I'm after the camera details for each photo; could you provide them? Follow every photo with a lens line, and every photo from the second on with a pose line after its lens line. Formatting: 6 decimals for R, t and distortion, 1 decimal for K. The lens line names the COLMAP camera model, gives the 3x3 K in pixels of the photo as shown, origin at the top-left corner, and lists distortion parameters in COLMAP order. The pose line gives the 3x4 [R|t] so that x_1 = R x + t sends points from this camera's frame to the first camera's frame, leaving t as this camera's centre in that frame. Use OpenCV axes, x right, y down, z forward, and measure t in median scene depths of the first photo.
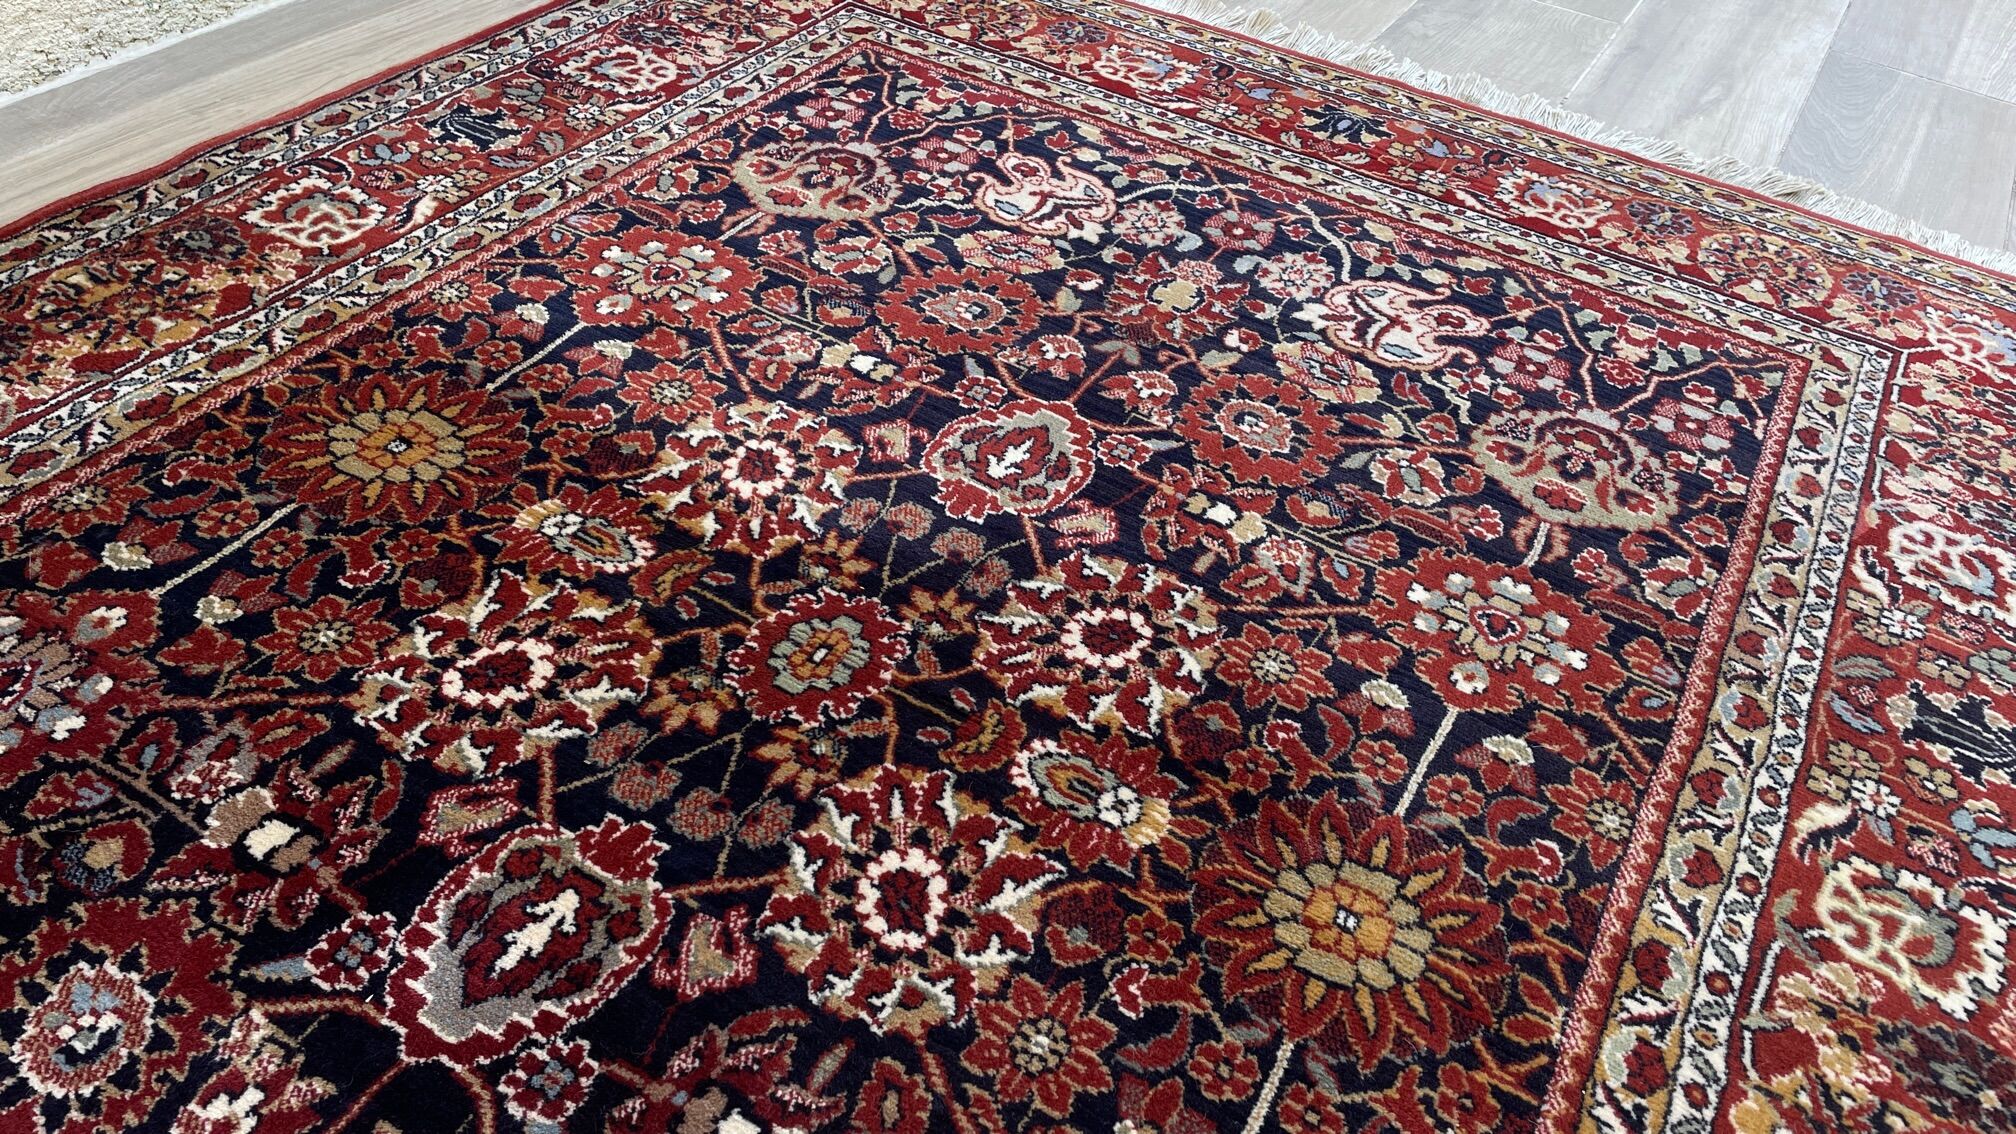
lens RADIAL K [[1508.9, 0, 999.7], [0, 1508.9, 559.2], [0, 0, 1]] dist [0.095370, -0.128686]
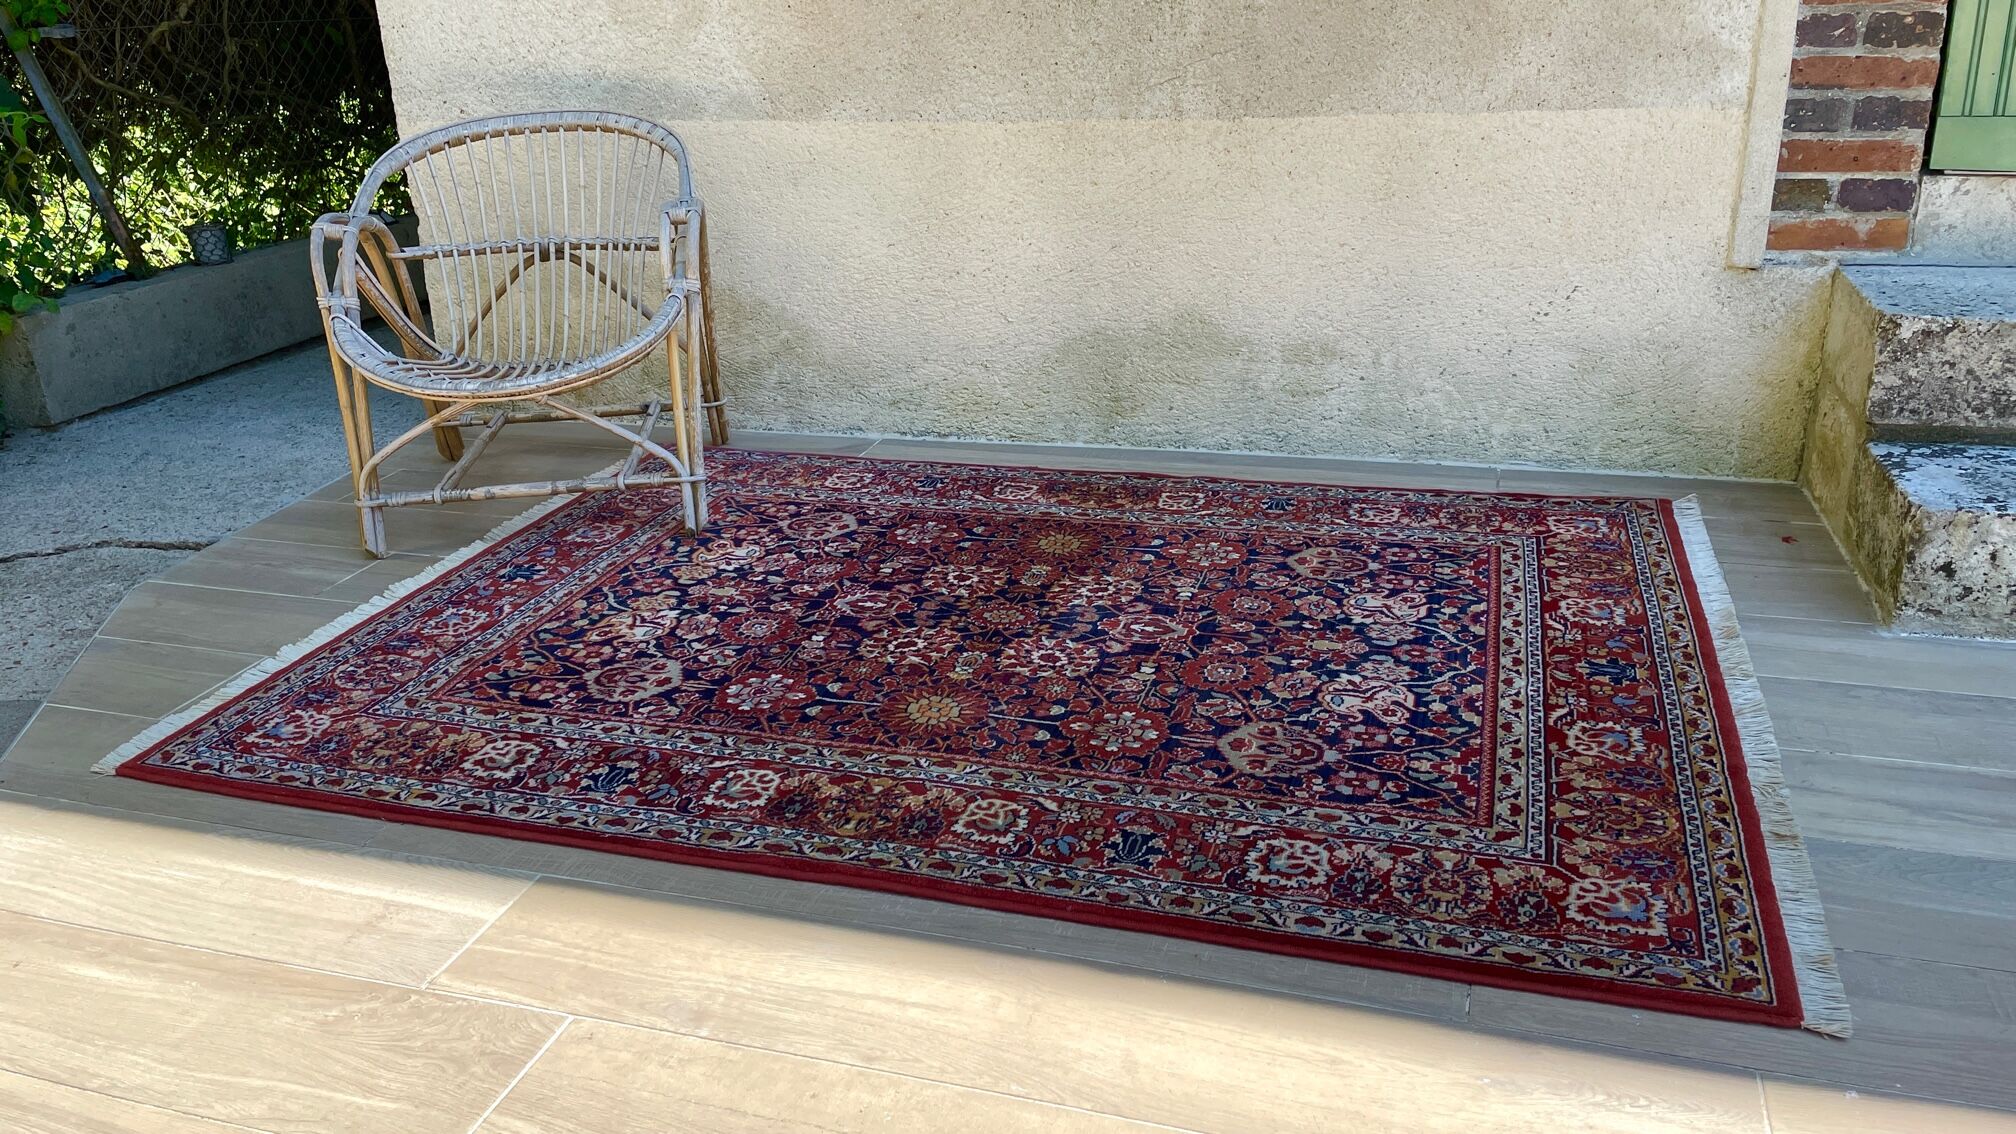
lens RADIAL K [[1521.6, 0, 997.8], [0, 1521.6, 529.2], [0, 0, 1]] dist [0.115461, -0.175836]
pose [[0.210995, 0.241144, -0.947275, 2.173142], [-0.601005, 0.796275, 0.068837, -0.217303], [0.770891, 0.554793, 0.312939, 0.043813]]
